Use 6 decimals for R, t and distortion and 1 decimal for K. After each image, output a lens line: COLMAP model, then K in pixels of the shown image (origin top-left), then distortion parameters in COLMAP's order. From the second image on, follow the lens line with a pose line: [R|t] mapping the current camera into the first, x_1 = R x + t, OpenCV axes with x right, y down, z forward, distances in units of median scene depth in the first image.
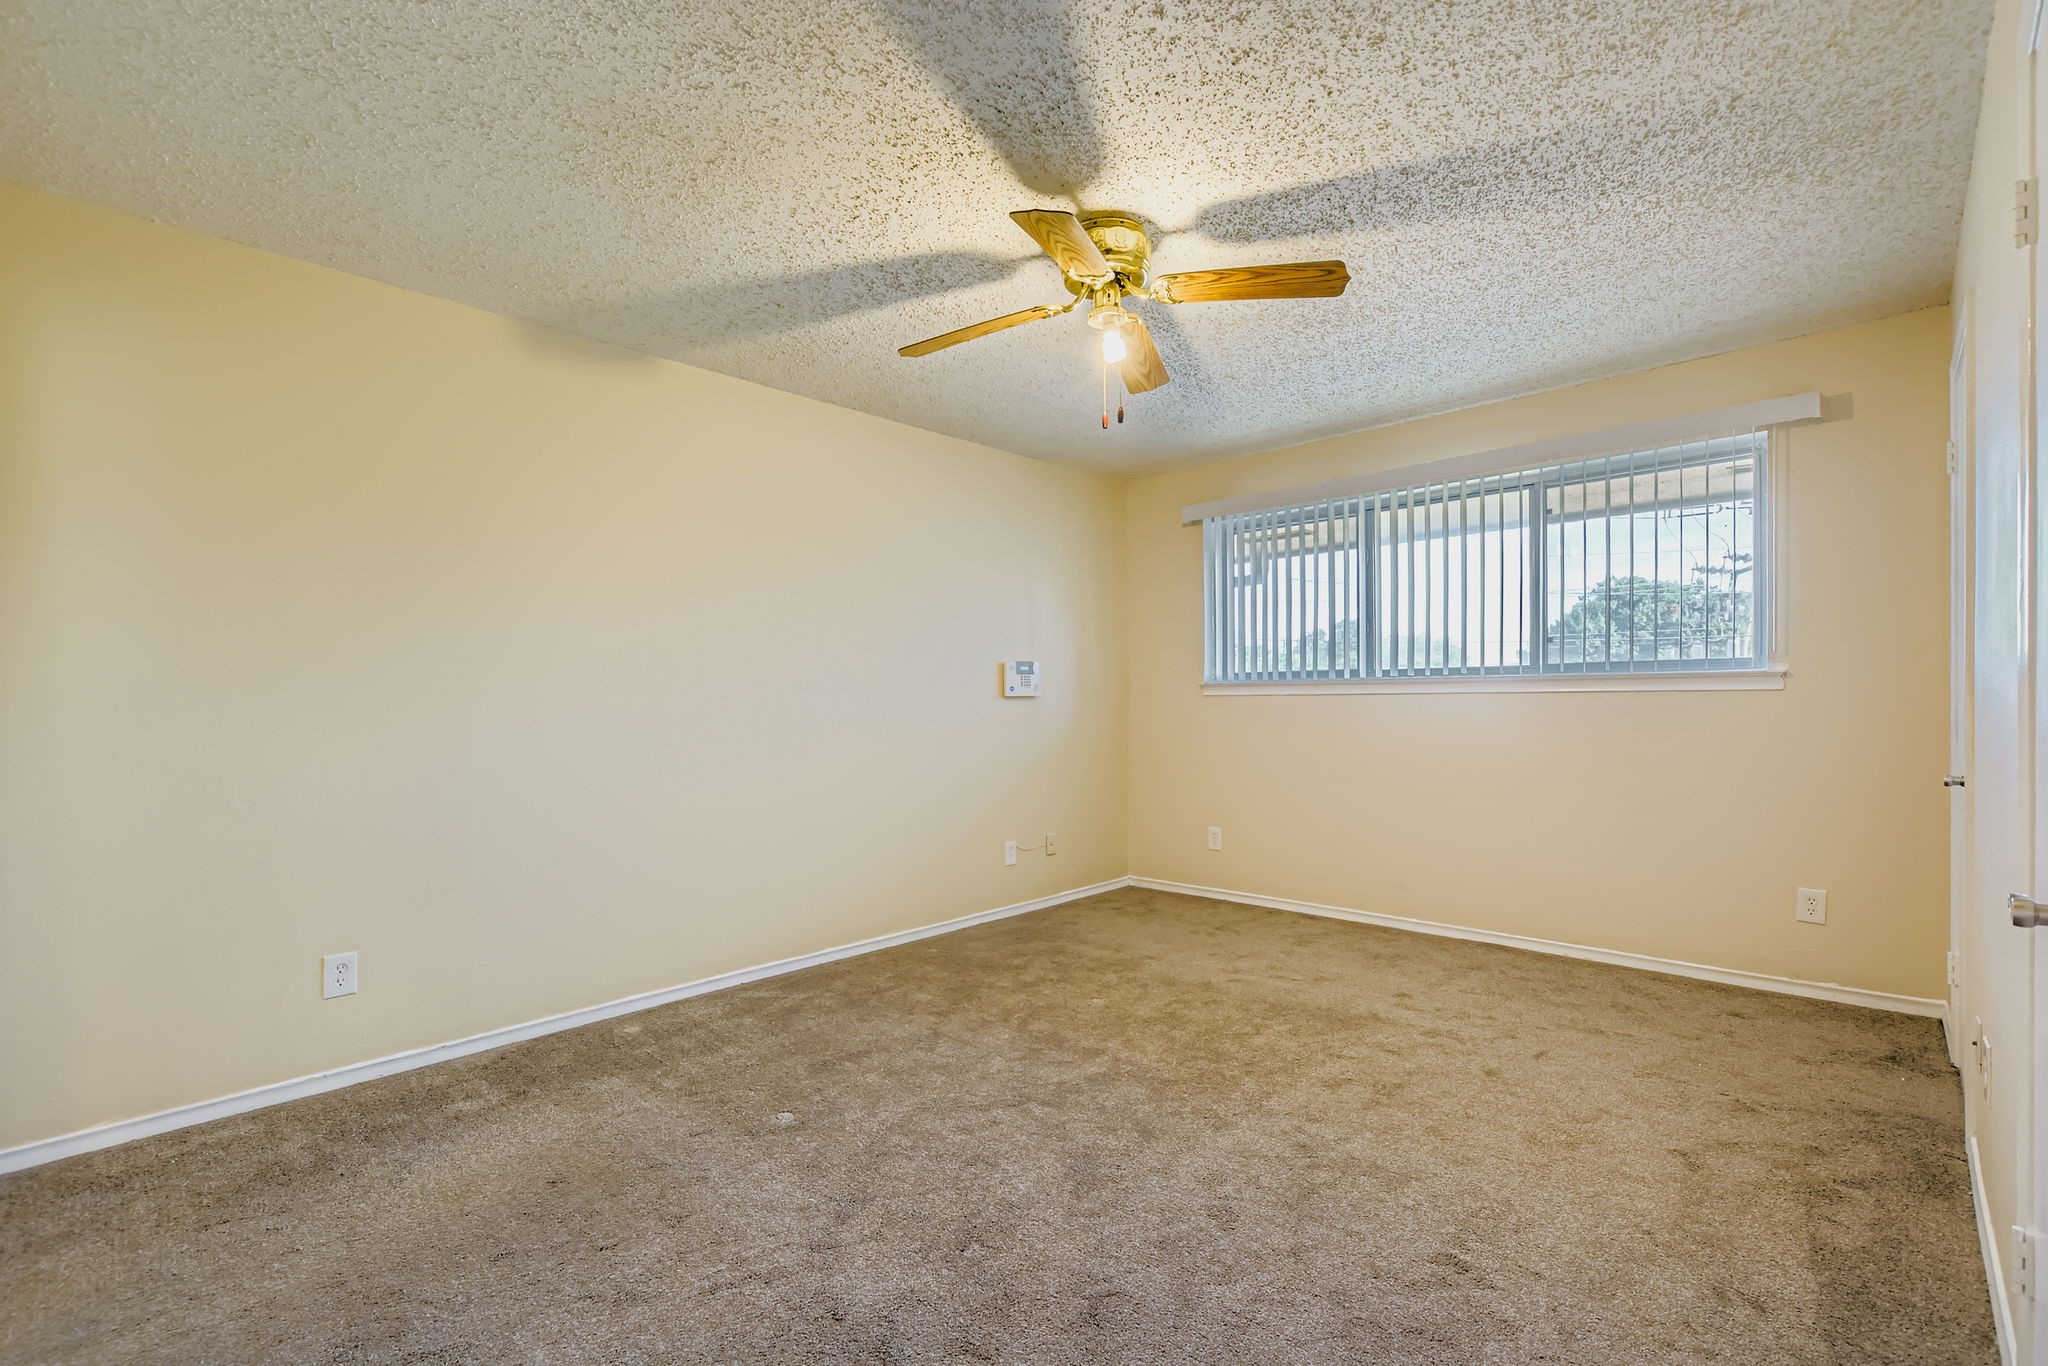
lens RADIAL K [[894.9, 0, 1026.1], [0, 894.9, 693.5], [0, 0, 1]] dist [-0.001850, -0.000102]
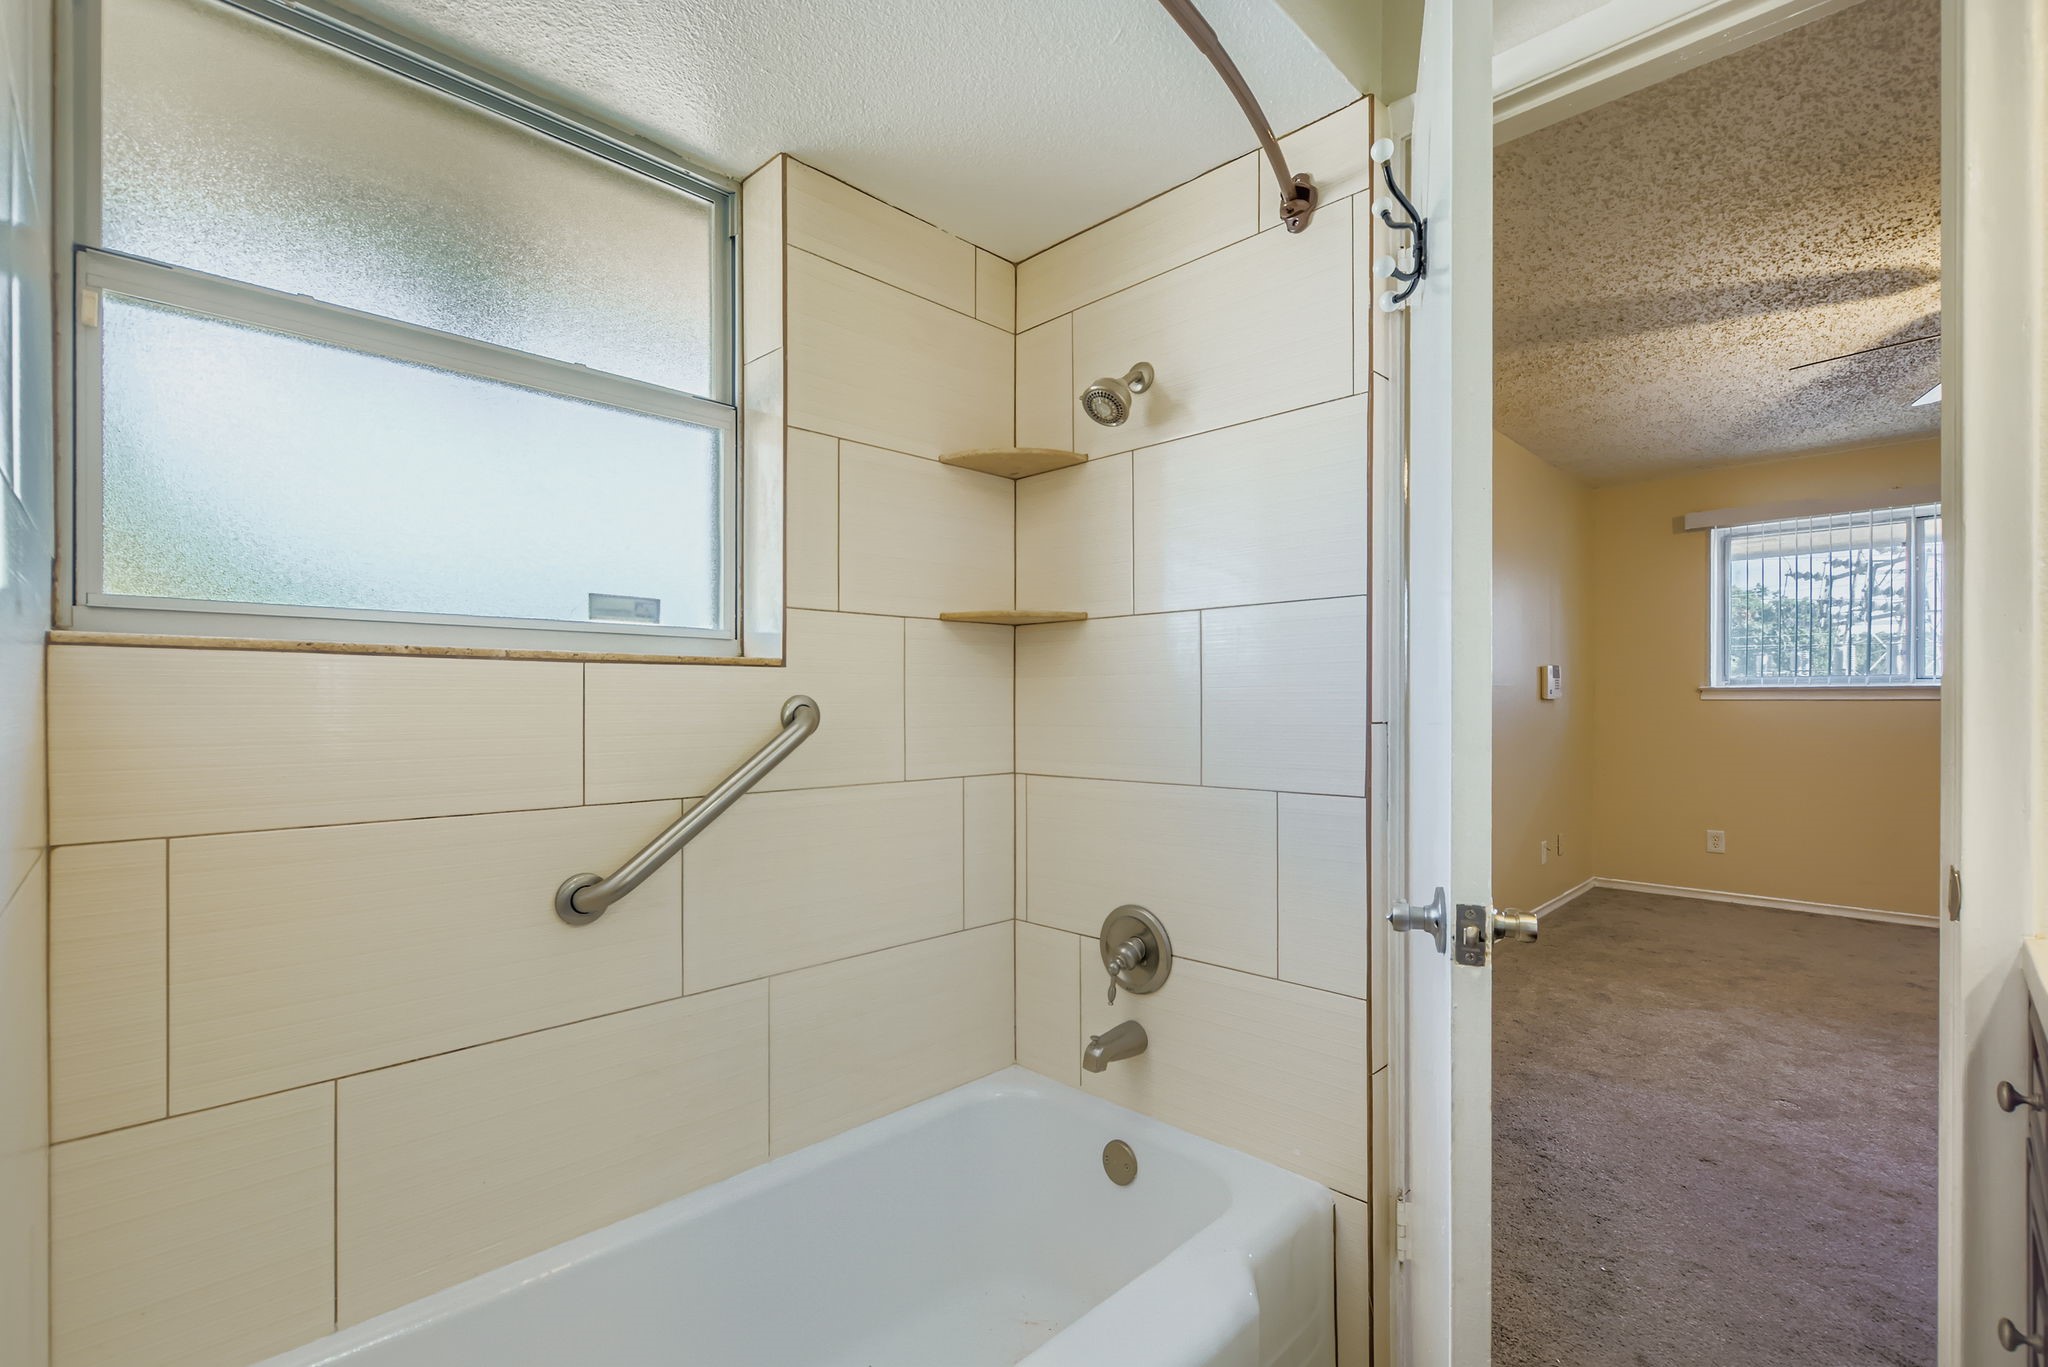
lens RADIAL K [[894.9, 0, 1026.1], [0, 894.9, 694.0], [0, 0, 1]] dist [-0.001850, -0.000102]
pose [[0.999675, 0.008456, -0.024054, -0.753478], [-0.008452, 0.999964, 0.000246, 0.002295], [0.024055, -0.000042, 0.999711, -0.040670]]
